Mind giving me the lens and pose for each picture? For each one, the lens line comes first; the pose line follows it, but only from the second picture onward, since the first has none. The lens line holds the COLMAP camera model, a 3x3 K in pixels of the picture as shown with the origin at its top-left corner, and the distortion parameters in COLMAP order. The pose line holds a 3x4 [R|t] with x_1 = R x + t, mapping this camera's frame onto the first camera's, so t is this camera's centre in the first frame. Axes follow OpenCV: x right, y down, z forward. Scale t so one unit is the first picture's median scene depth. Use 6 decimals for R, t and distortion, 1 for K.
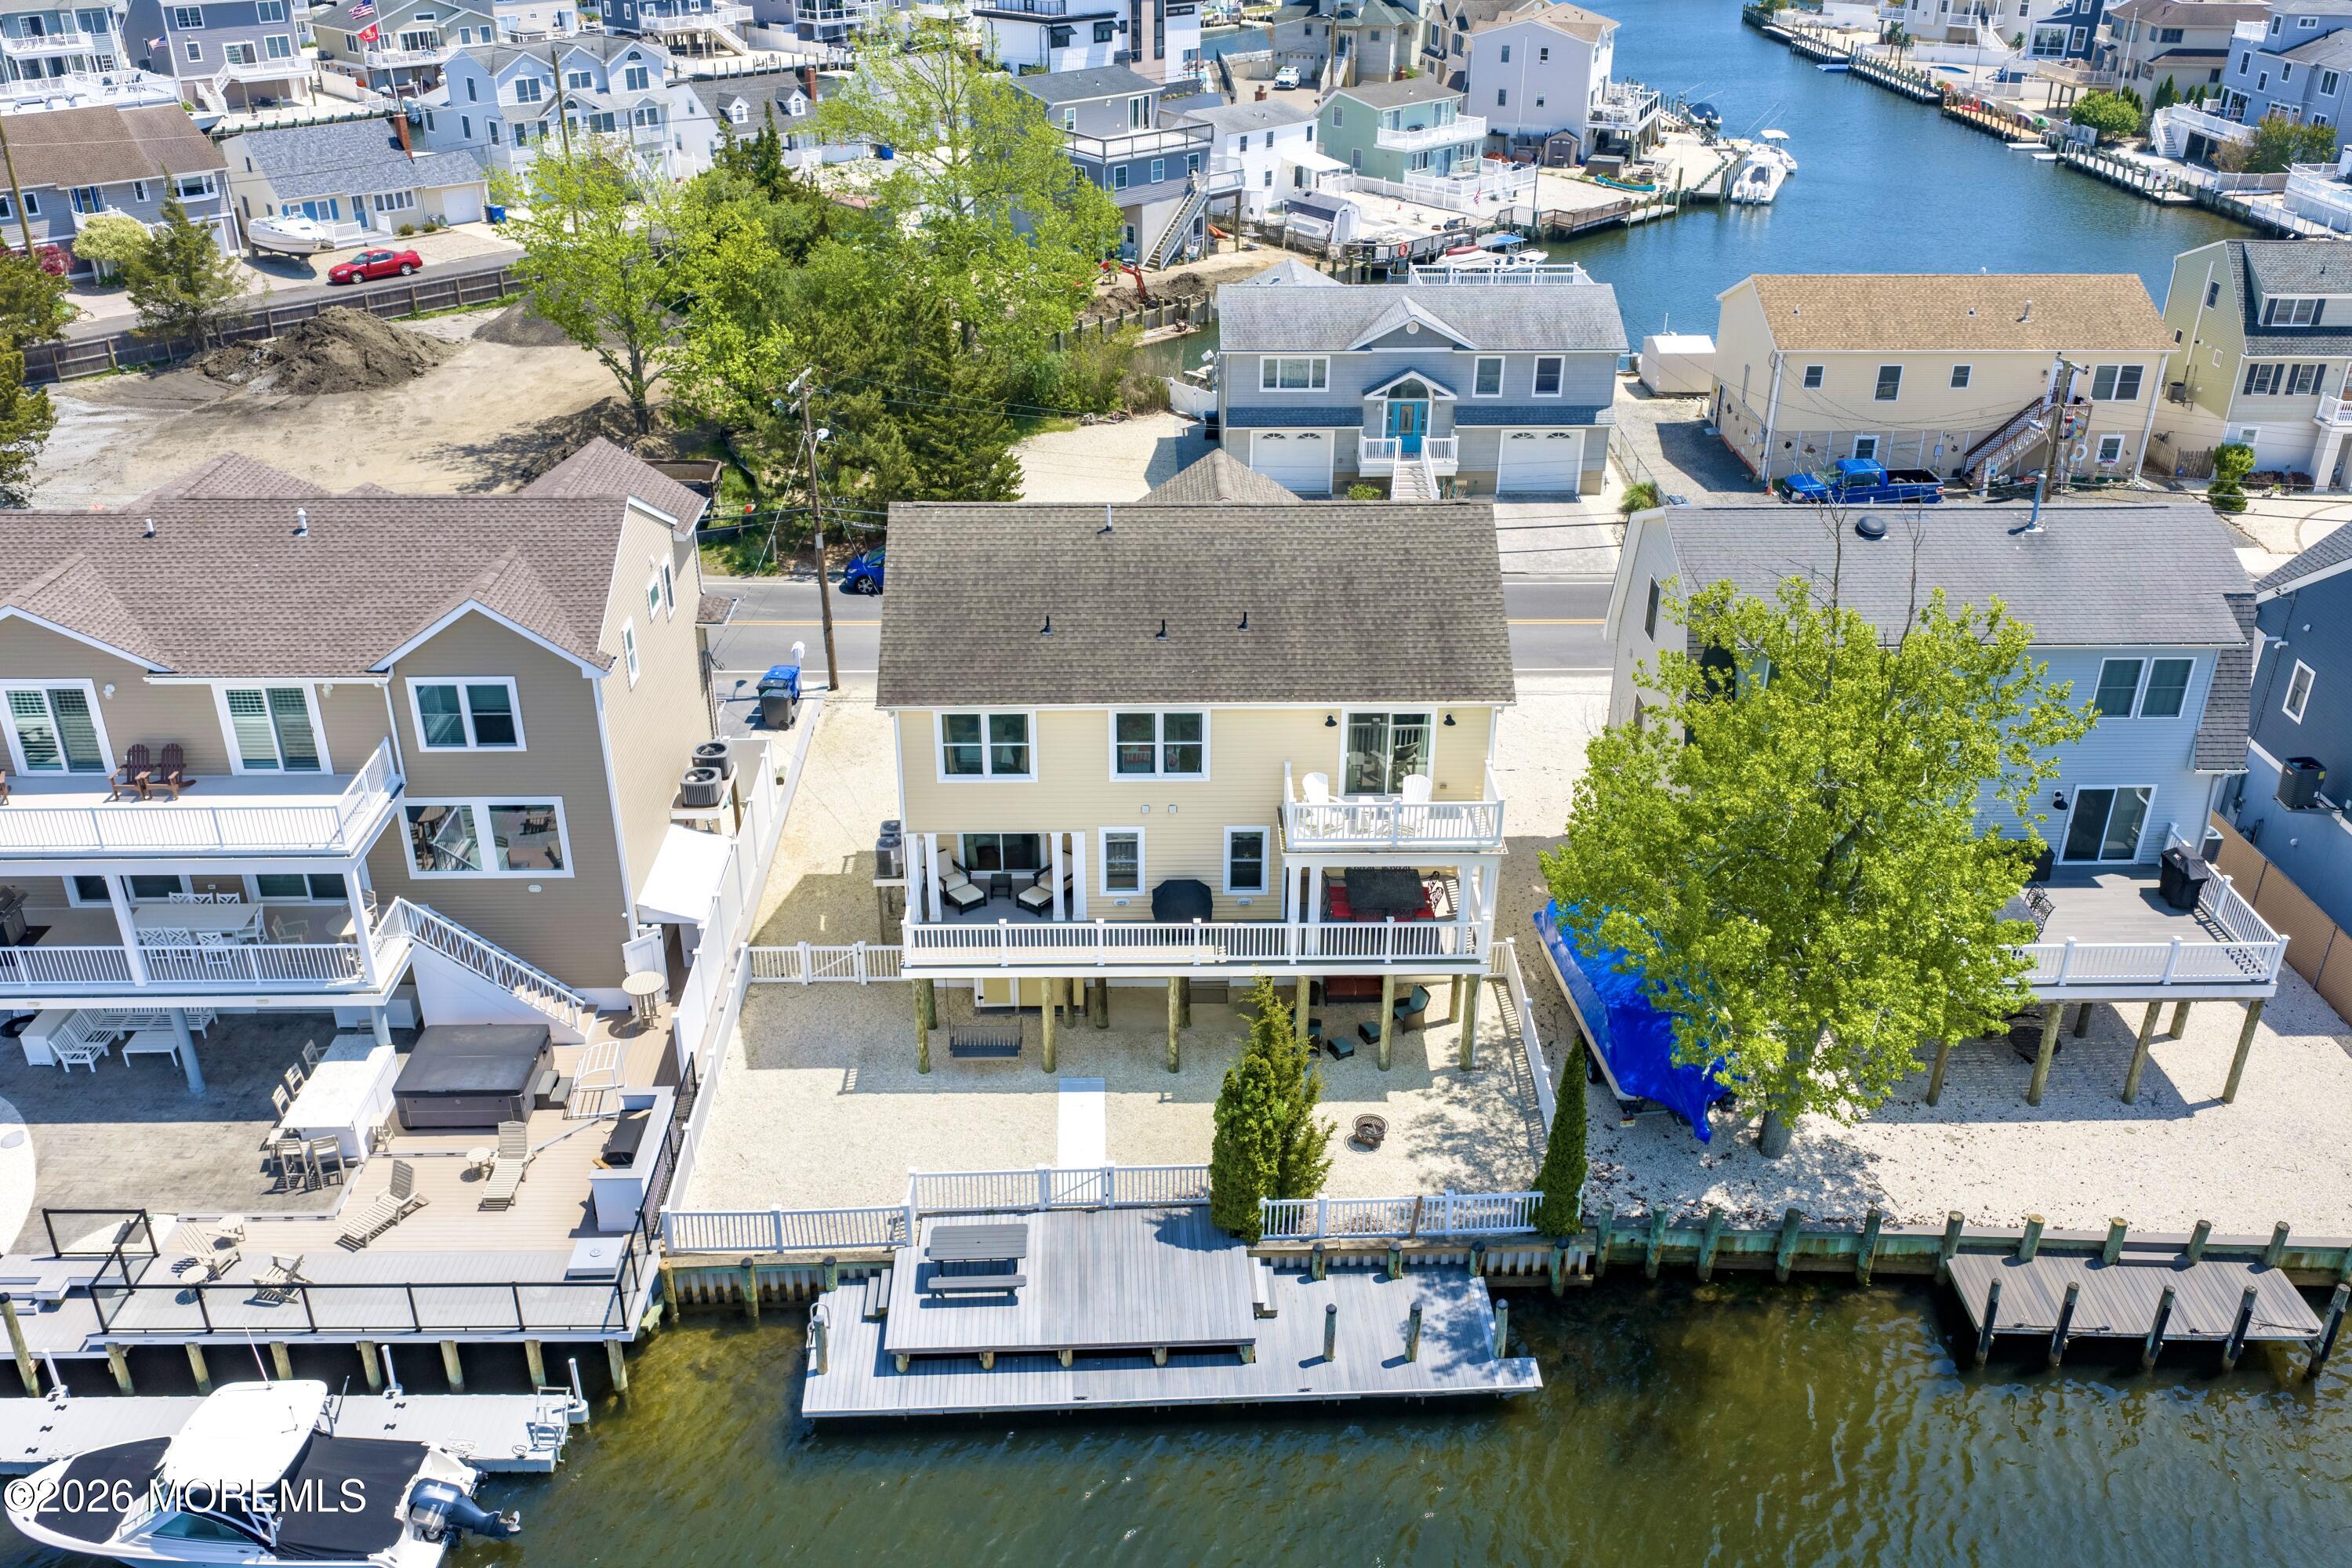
lens RADIAL K [[1970.4, 0, 1176.0], [0, 1970.4, 784.0], [0, 0, 1]] dist [0.031334, -0.078947]
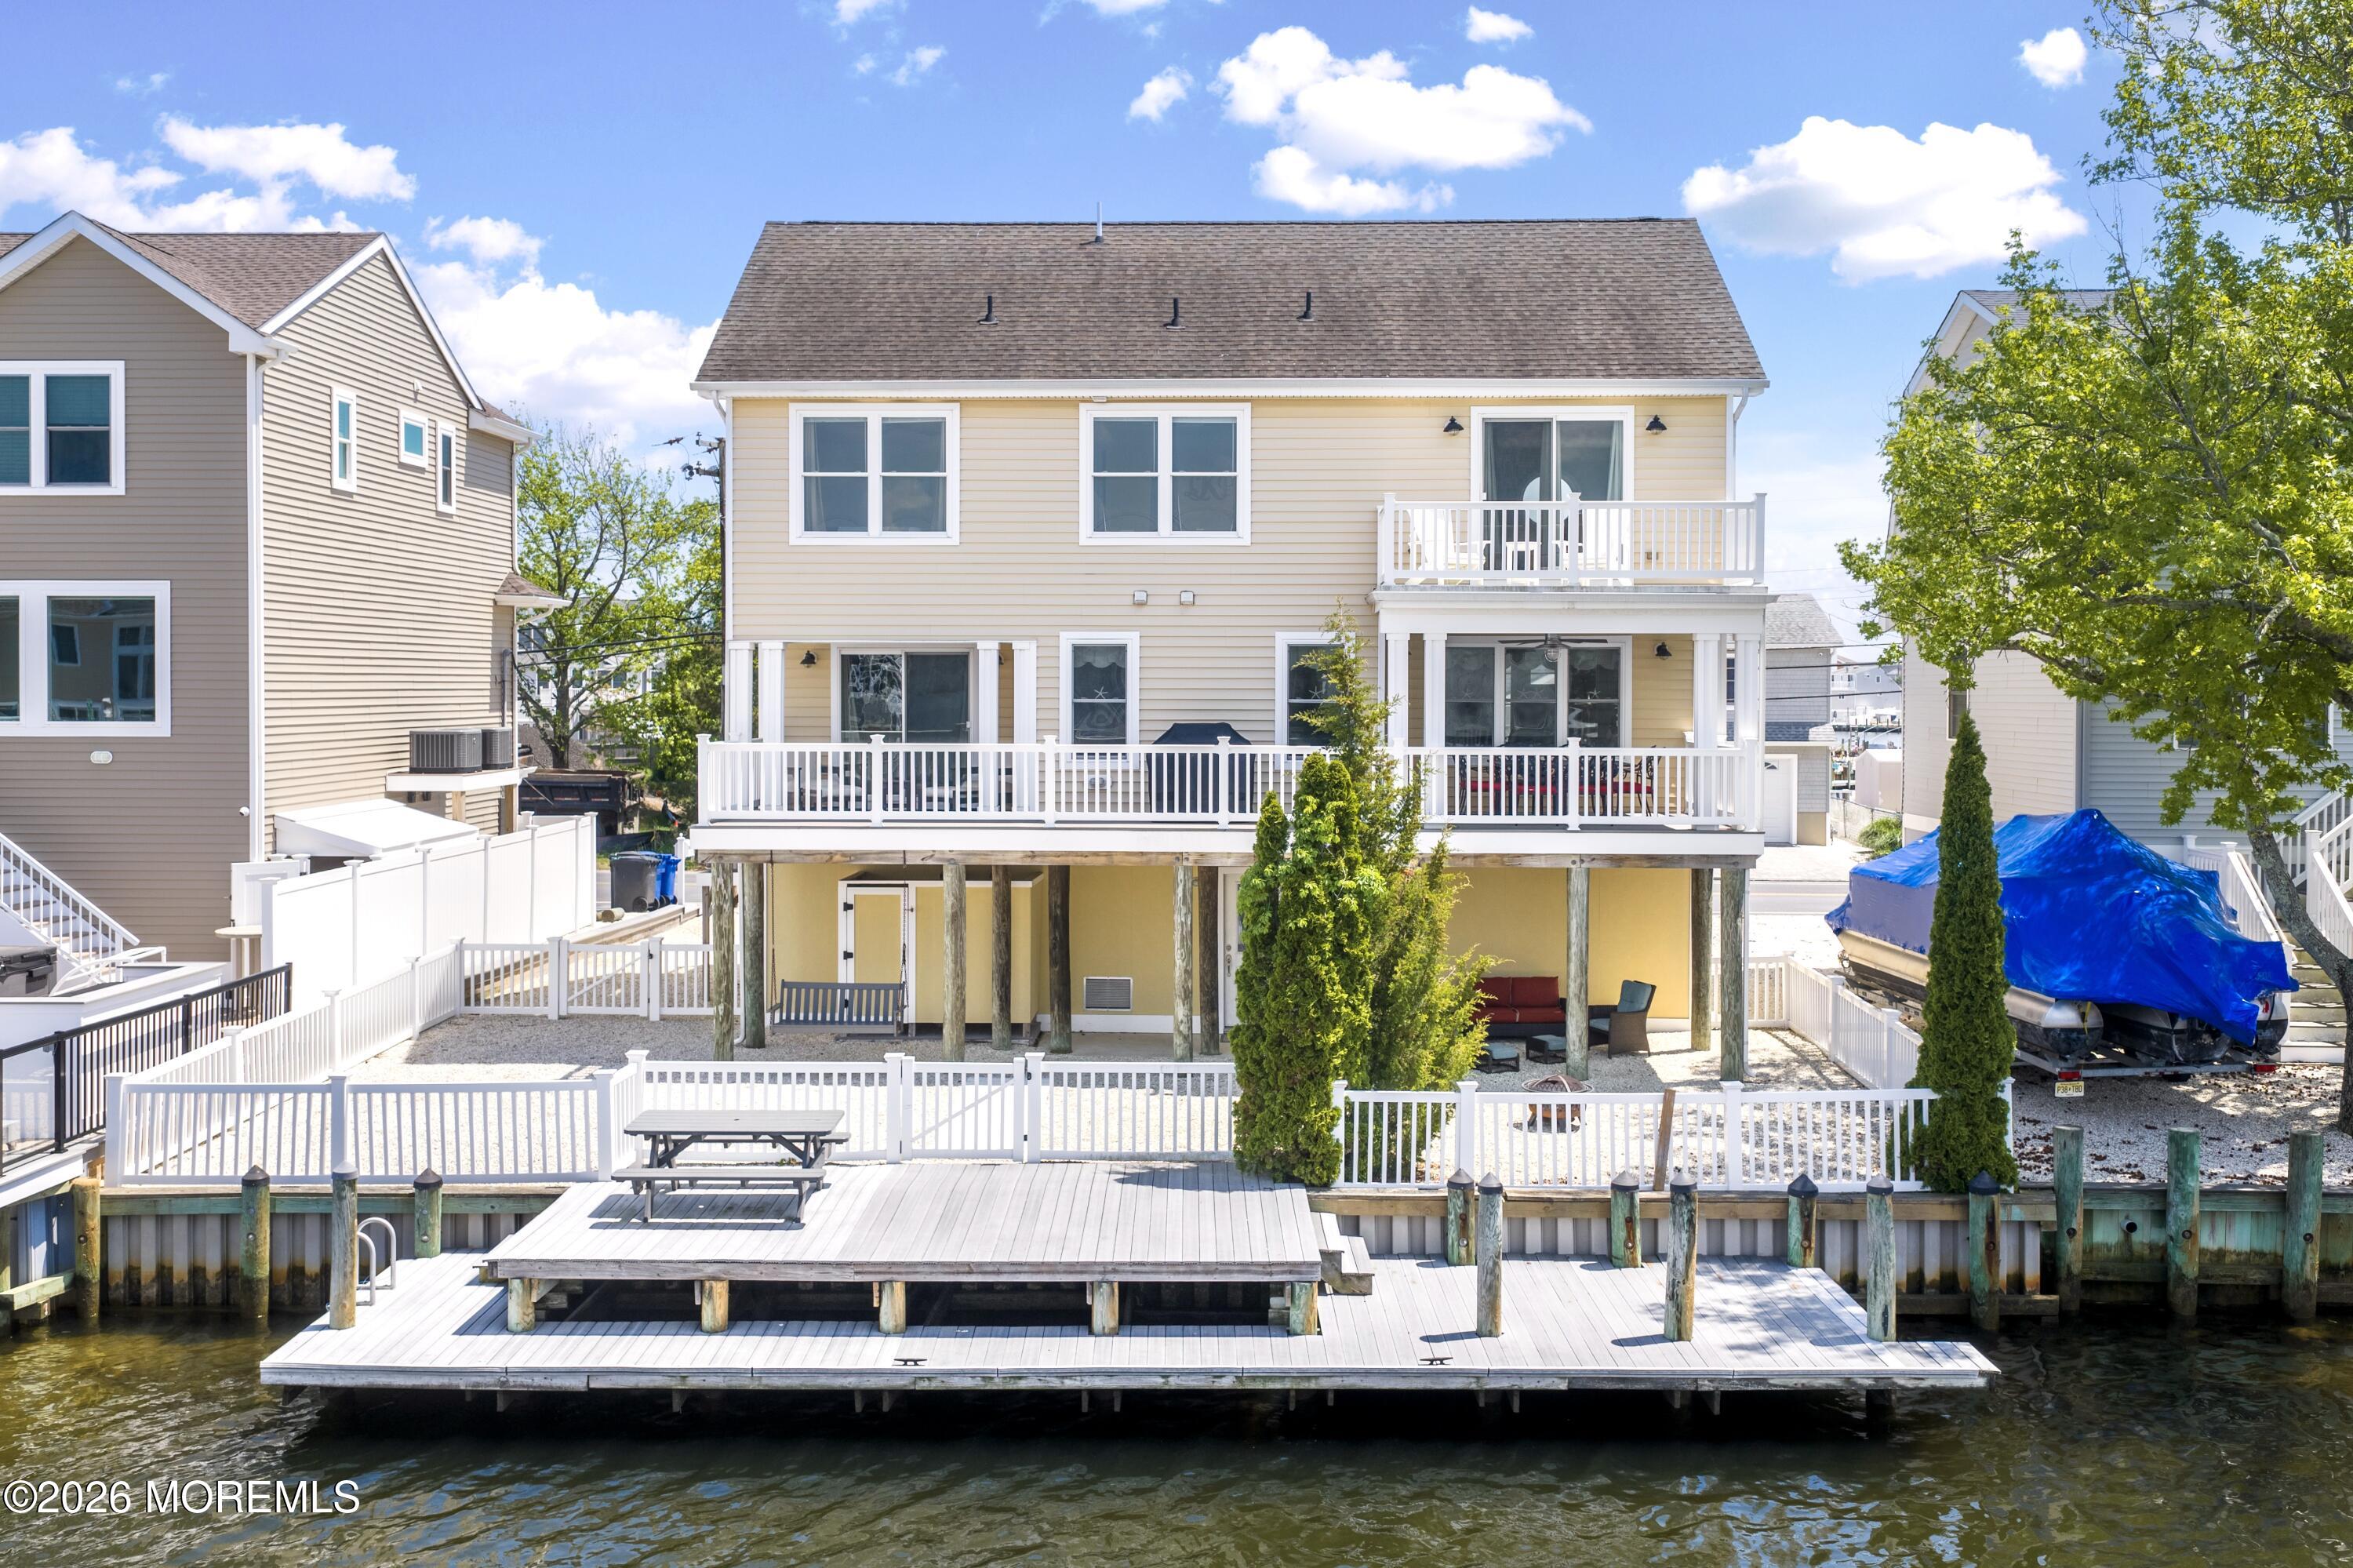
lens RADIAL K [[2175.5, 0, 1188.5], [0, 2175.5, 780.0], [0, 0, 1]] dist [0.010151, 0.001222]
pose [[0.998861, 0.000456, -0.047704, 0.030153], [-0.021905, 0.892696, -0.450126, 0.358659], [0.042380, 0.450659, 0.891690, 0.458765]]
